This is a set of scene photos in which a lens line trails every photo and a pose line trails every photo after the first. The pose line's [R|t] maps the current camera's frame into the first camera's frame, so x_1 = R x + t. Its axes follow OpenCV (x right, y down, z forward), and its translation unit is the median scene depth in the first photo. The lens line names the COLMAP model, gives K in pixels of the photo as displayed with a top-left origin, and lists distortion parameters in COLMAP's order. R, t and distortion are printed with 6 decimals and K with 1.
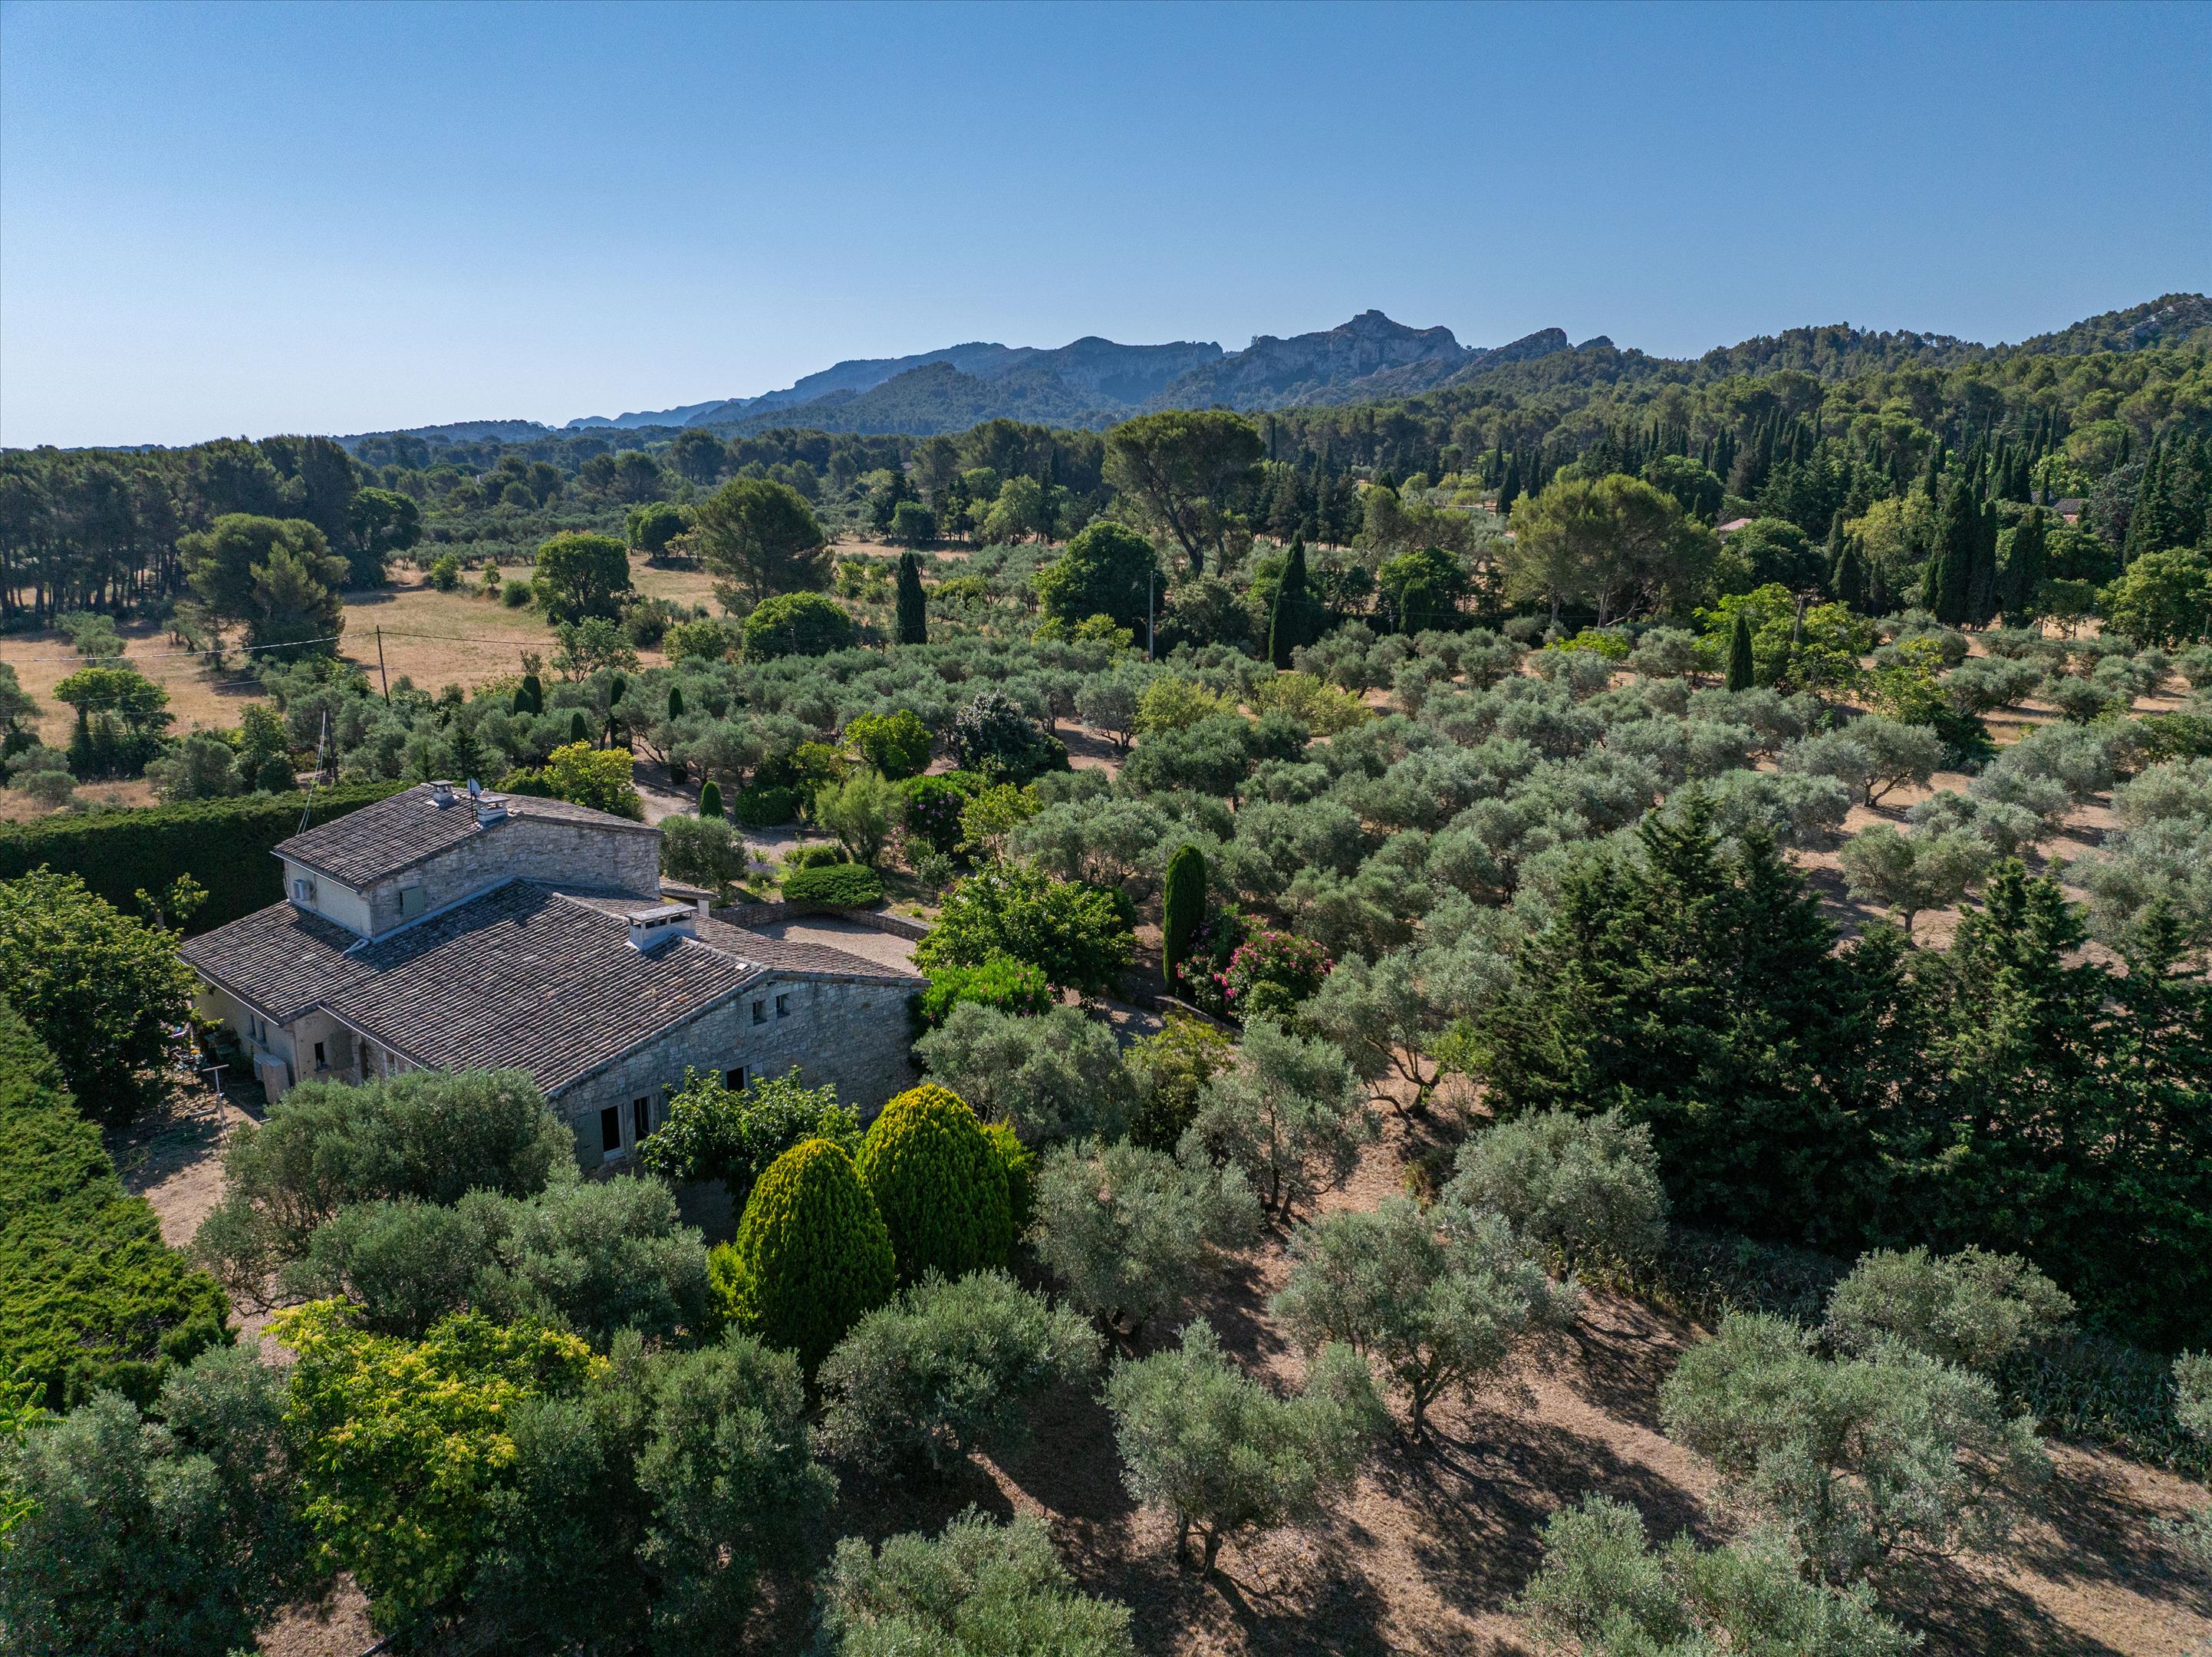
lens RADIAL K [[1525.4, 0, 1110.8], [0, 1525.4, 831.5], [0, 0, 1]] dist [-0.041305, 0.001362]
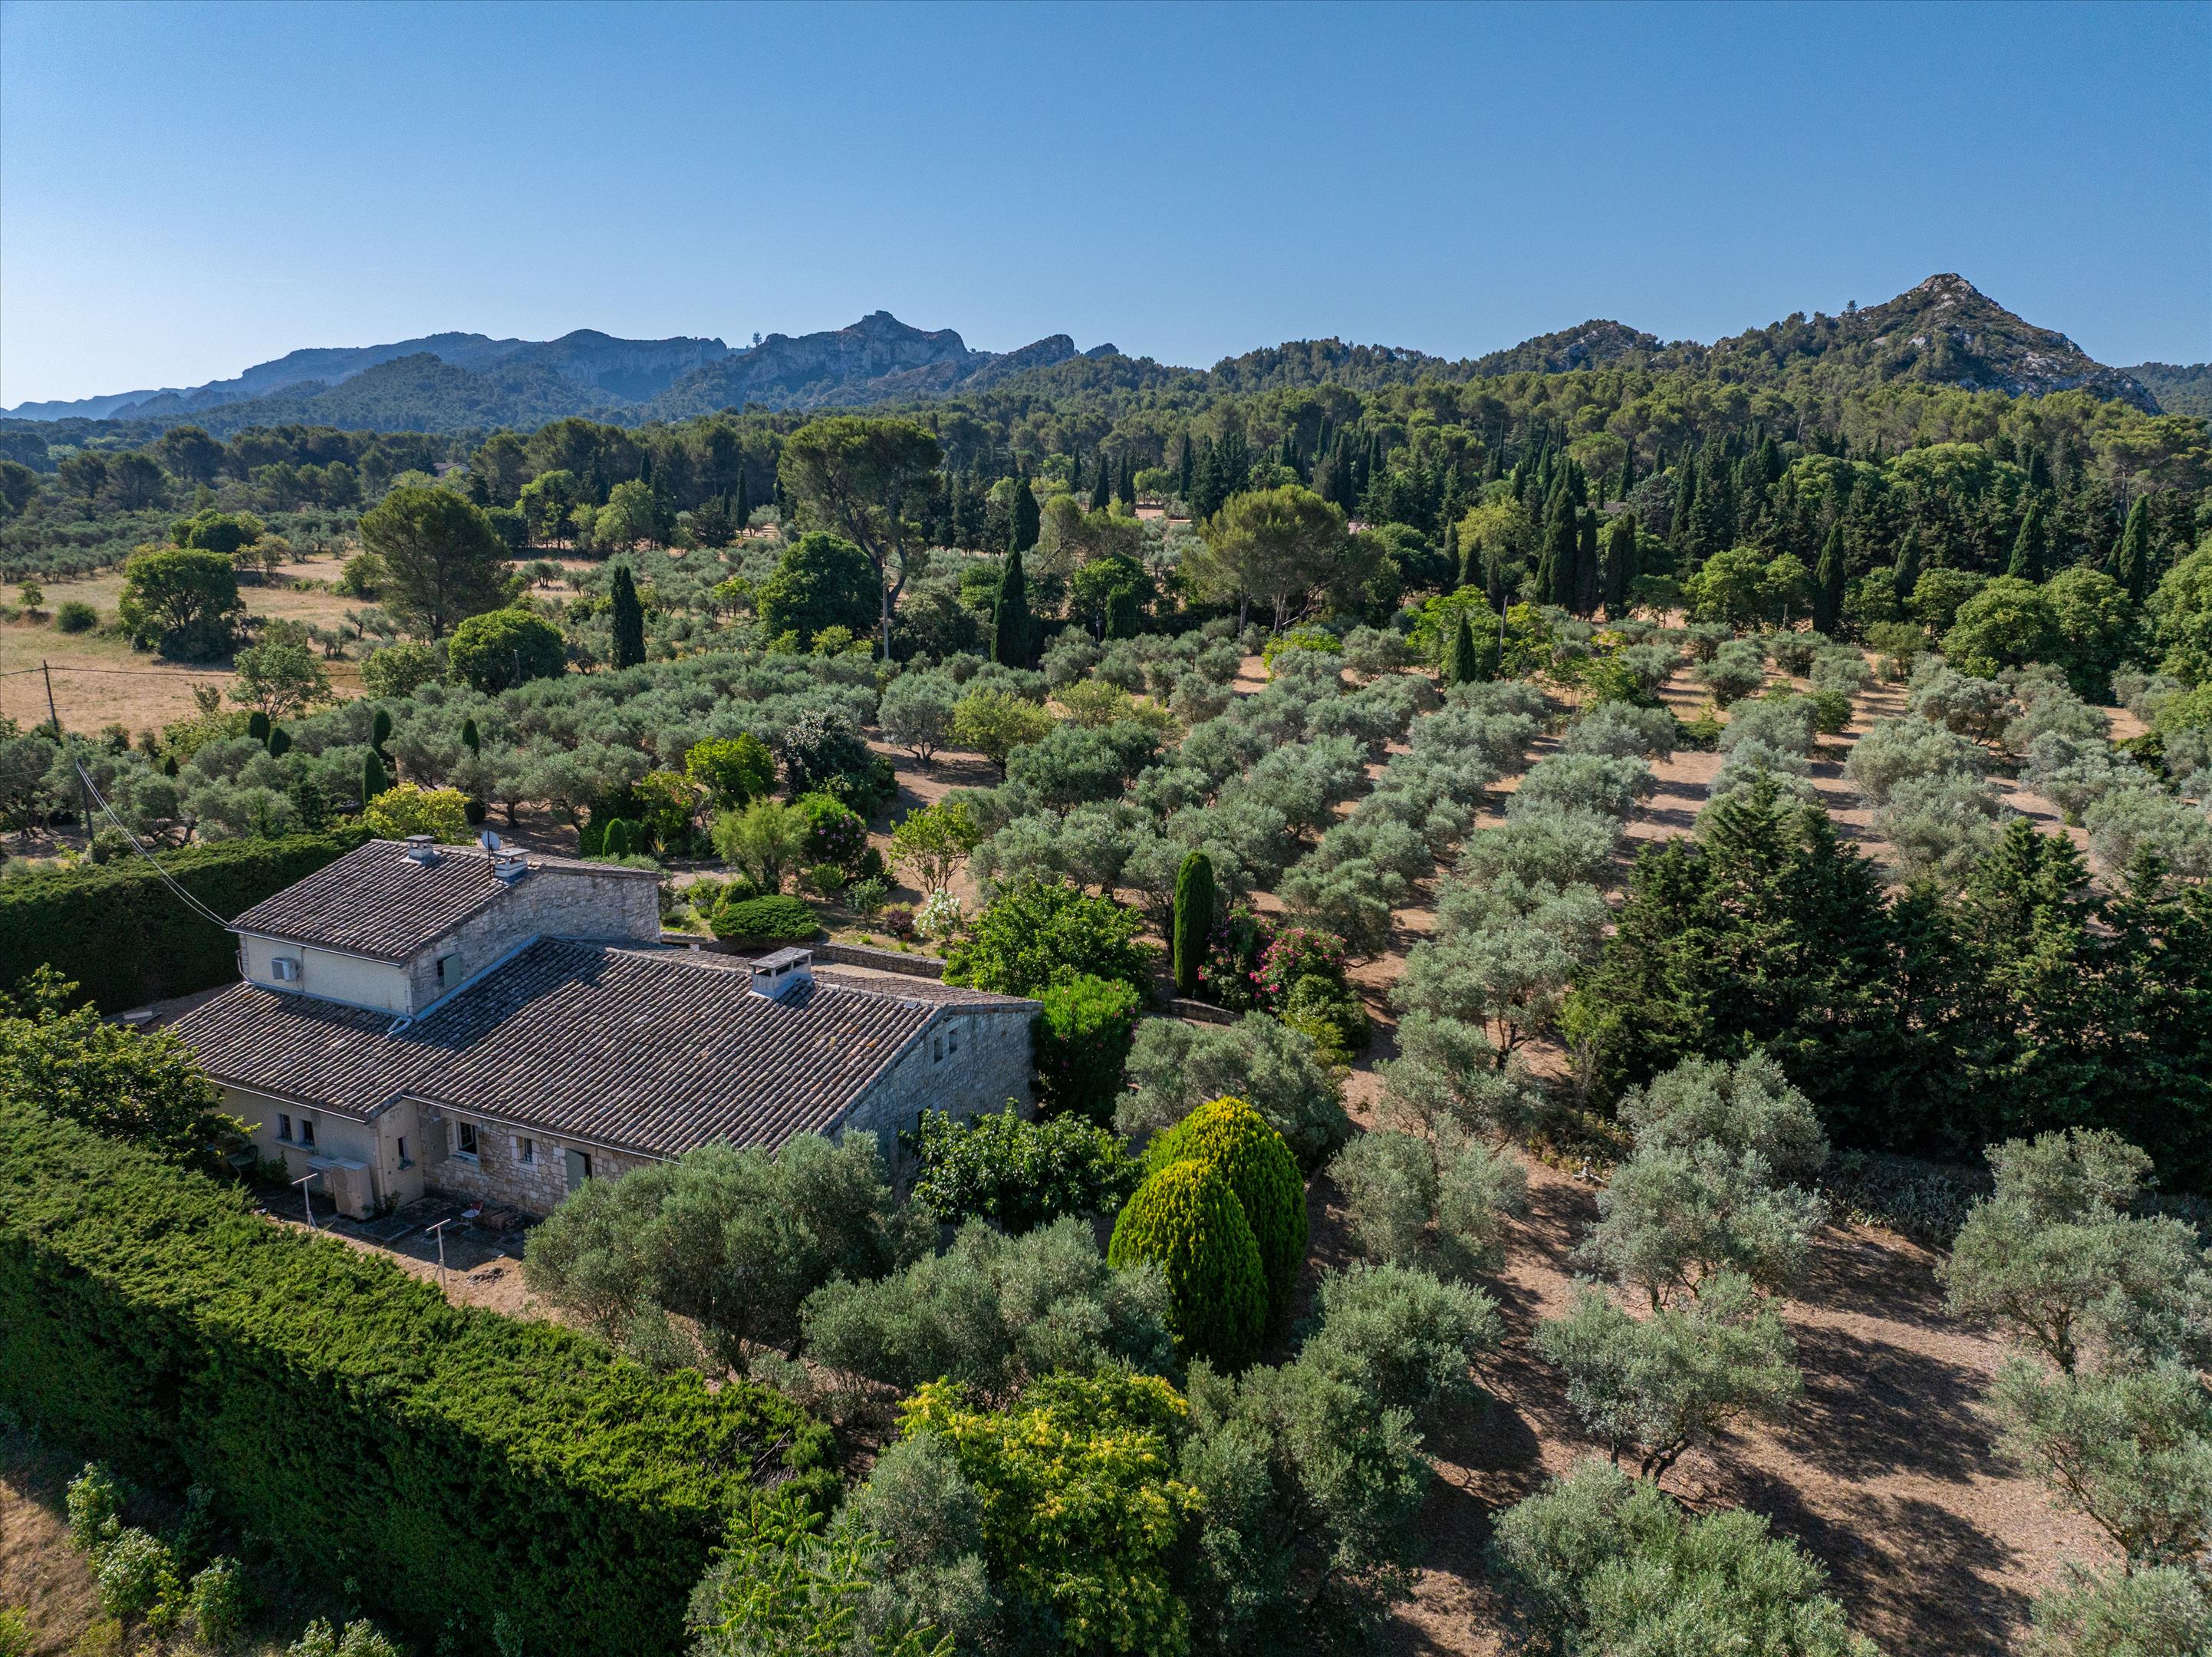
lens RADIAL K [[1525.4, 0, 1110.6], [0, 1525.4, 829.0], [0, 0, 1]] dist [-0.041305, 0.001362]
pose [[0.953376, -0.060715, 0.295614, -0.124342], [0.061246, 0.998095, 0.007473, -0.007440], [-0.295505, 0.010980, 0.955278, 0.007413]]
